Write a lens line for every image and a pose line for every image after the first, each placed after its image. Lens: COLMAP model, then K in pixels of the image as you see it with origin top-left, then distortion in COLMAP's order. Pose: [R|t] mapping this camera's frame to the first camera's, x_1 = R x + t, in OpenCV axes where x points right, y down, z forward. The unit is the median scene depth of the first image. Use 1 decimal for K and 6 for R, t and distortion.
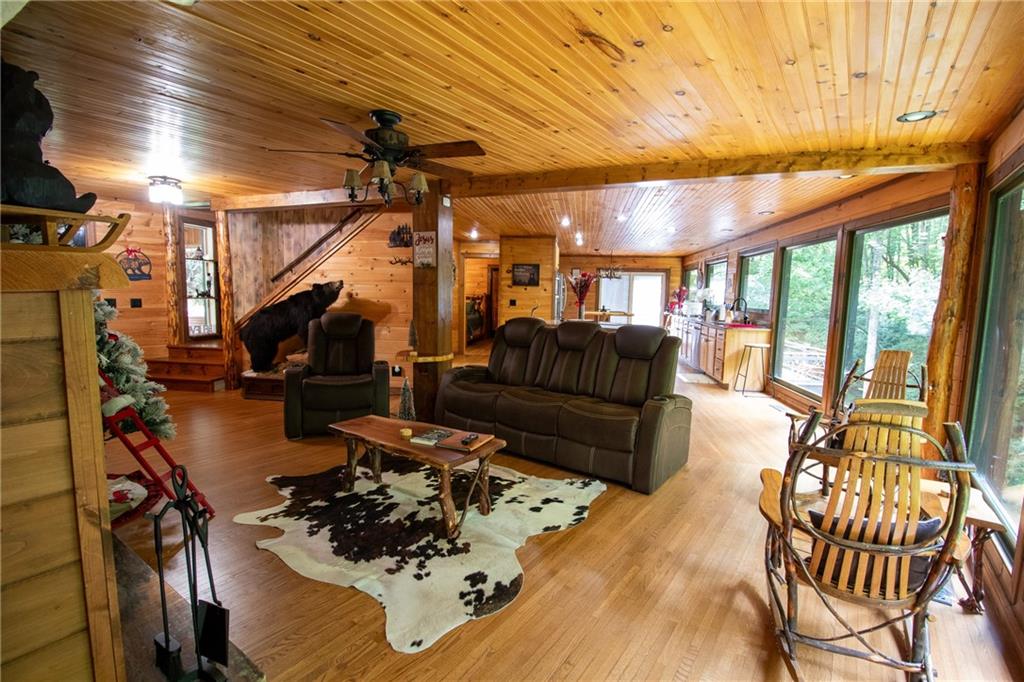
lens RADIAL K [[479.2, 0, 513.3], [0, 479.2, 345.8], [0, 0, 1]] dist [-0.012932, -0.006864]
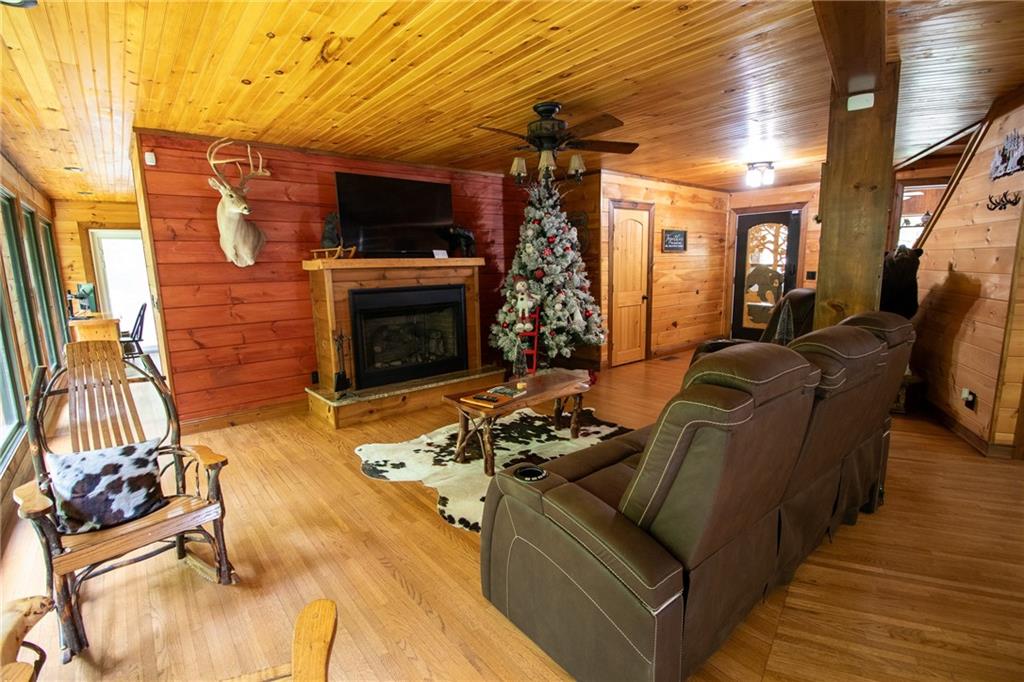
lens RADIAL K [[479.2, 0, 517.4], [0, 479.2, 346.3], [0, 0, 1]] dist [-0.012932, -0.006864]
pose [[-0.257954, 0.148136, -0.954733, 0.993773], [-0.096230, 0.979323, 0.177952, -0.136294], [0.961353, 0.137778, -0.238365, 1.405689]]
